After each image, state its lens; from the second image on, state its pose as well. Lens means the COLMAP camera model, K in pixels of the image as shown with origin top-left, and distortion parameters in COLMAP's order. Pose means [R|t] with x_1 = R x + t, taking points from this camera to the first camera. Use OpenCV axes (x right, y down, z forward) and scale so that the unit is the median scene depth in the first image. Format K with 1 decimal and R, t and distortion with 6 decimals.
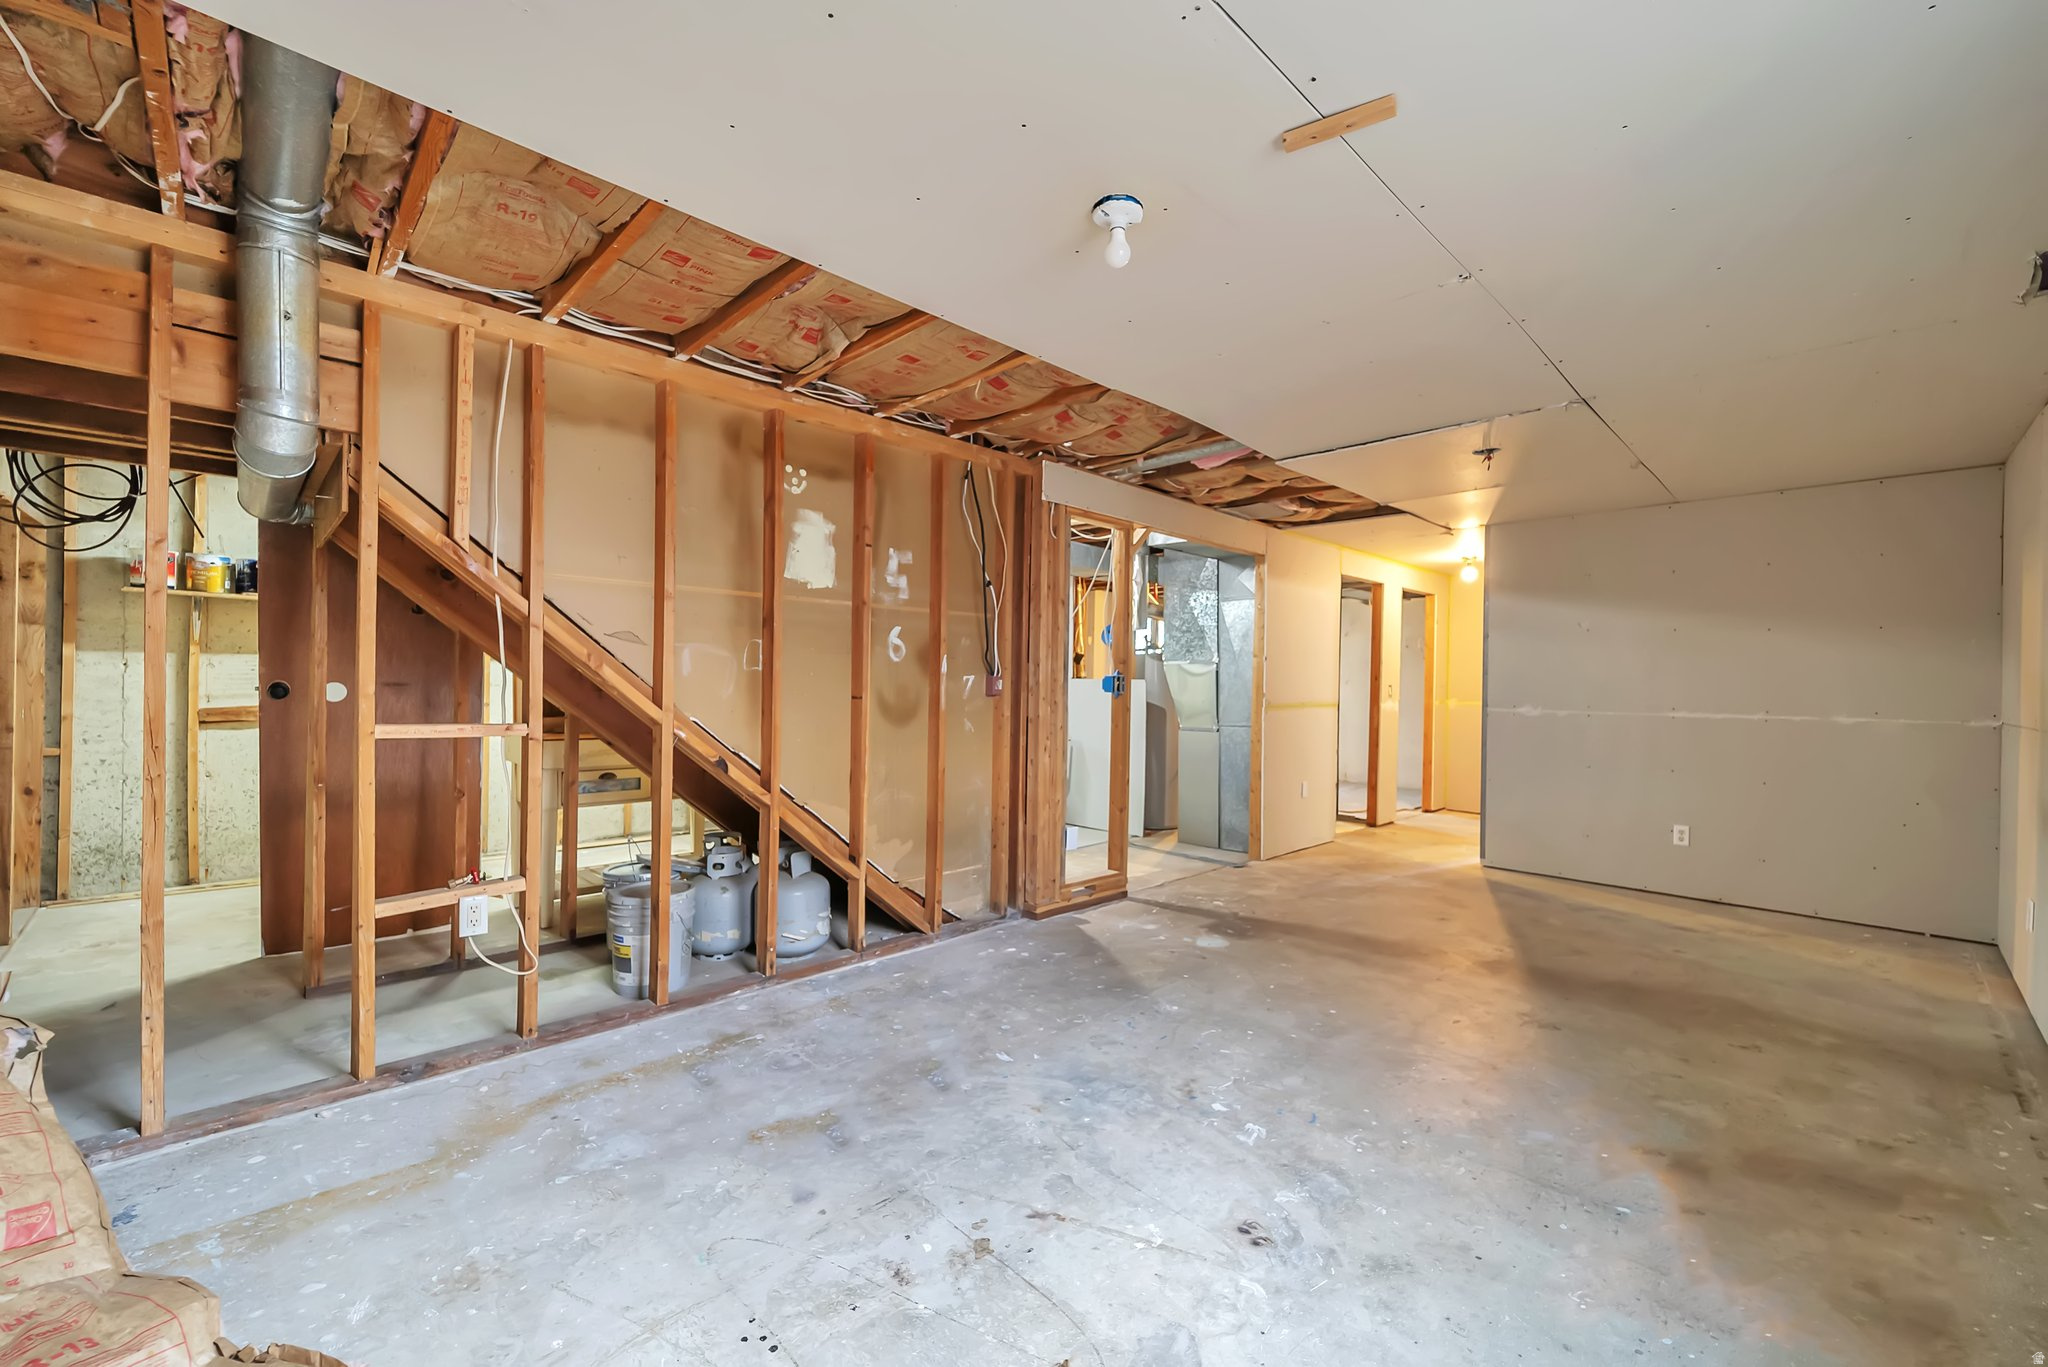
lens RADIAL K [[837.5, 0, 1024.0], [0, 837.5, 683.5], [0, 0, 1]] dist [-0.000089, -0.000208]
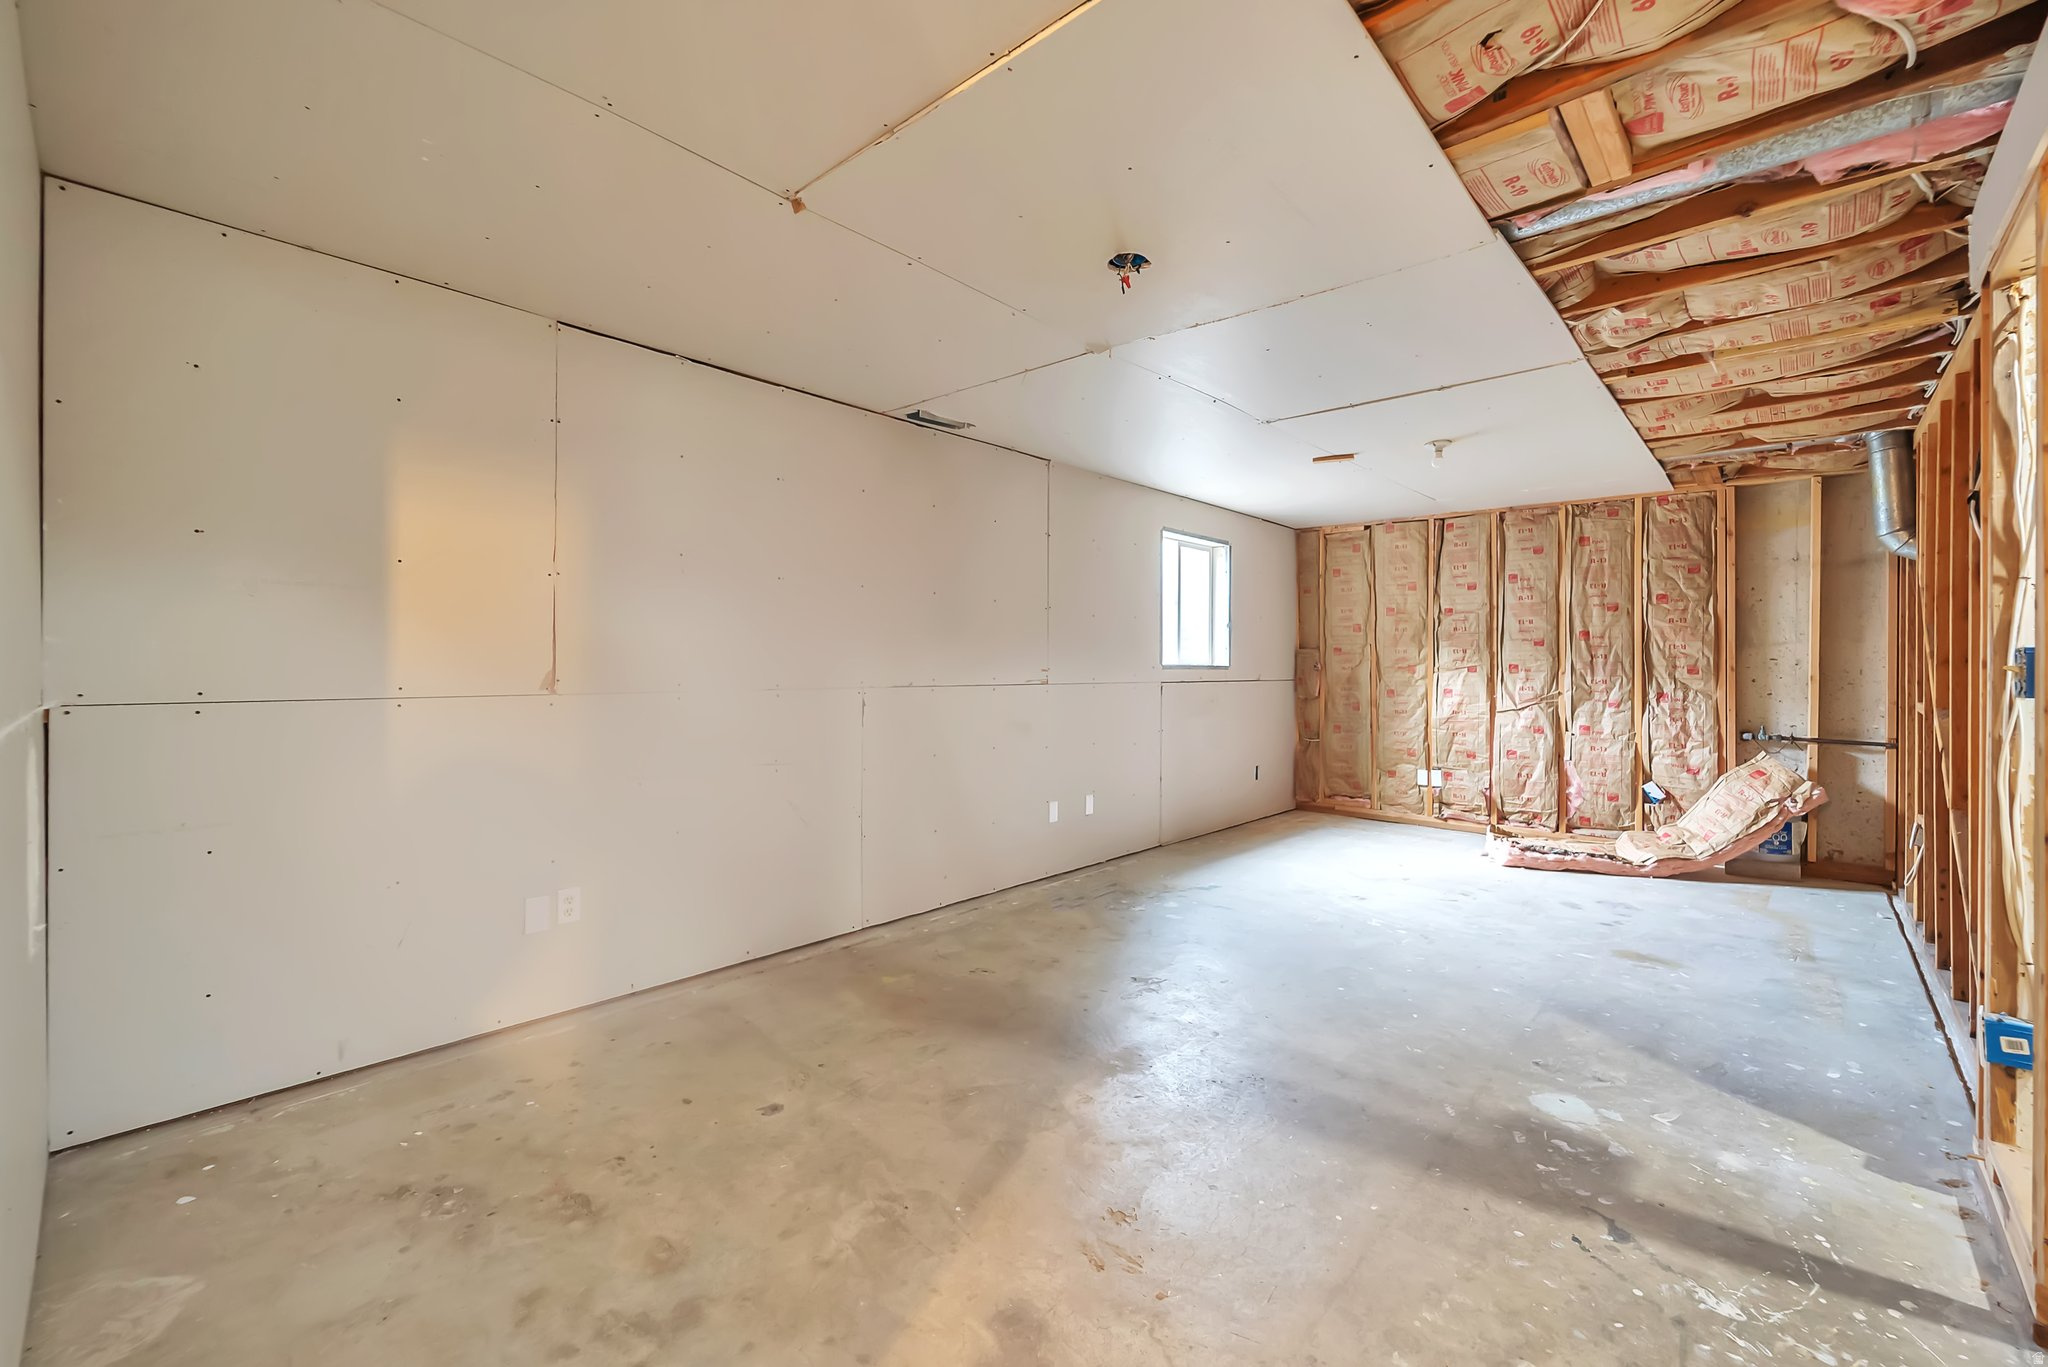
lens RADIAL K [[837.5, 0, 1024.0], [0, 837.5, 683.5], [0, 0, 1]] dist [-0.000089, -0.000208]
pose [[-0.998564, -0.022699, -0.048515, 0.676311], [-0.024022, 0.999350, 0.026865, 0.007561], [0.047874, 0.027992, -0.998461, 1.657207]]
